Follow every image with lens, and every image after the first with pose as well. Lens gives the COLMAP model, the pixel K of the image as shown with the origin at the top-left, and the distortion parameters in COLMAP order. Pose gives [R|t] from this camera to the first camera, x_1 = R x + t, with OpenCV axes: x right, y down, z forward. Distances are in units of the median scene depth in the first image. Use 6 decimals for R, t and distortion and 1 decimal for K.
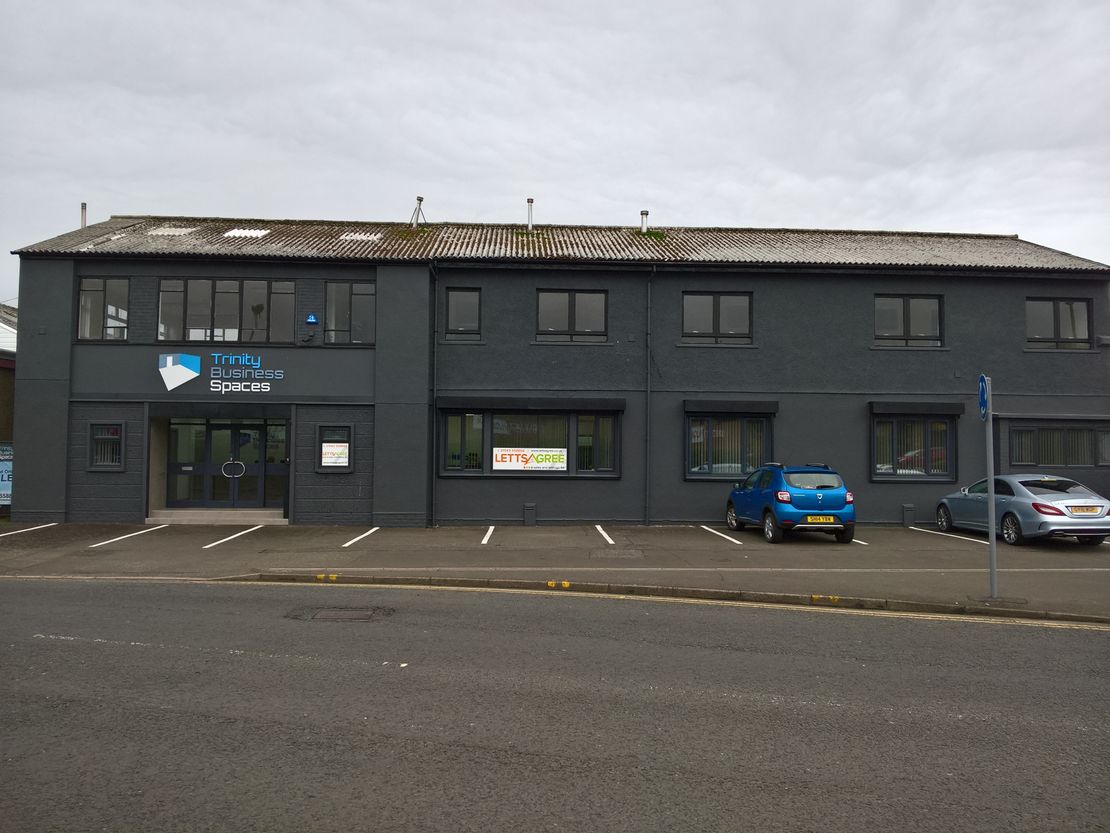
lens RADIAL K [[895.2, 0, 555.0], [0, 895.2, 416.5], [0, 0, 1]] dist [0.078440, -0.232876]
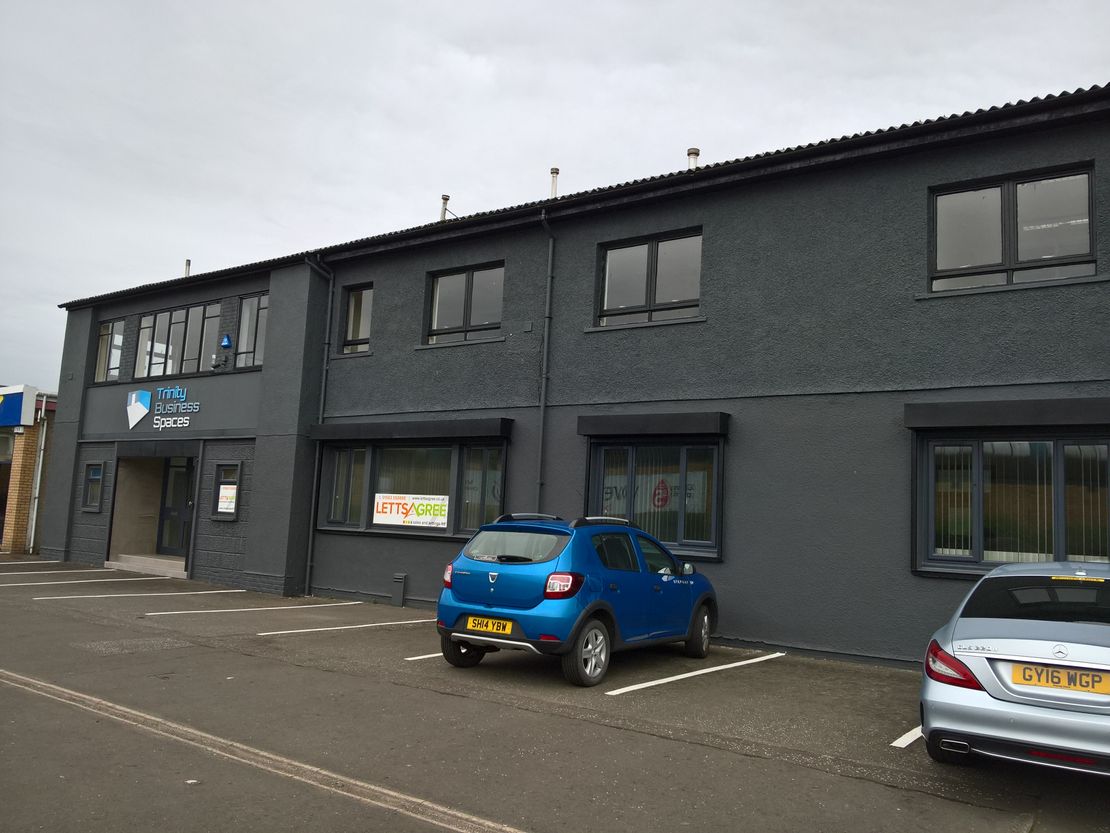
lens RADIAL K [[895.2, 0, 555.0], [0, 895.2, 416.5], [0, 0, 1]] dist [0.078440, -0.232876]
pose [[0.784430, -0.044106, -0.618647, 0.514706], [-0.016818, 0.995589, -0.092304, 0.038287], [0.619989, 0.082811, 0.780228, 0.523989]]
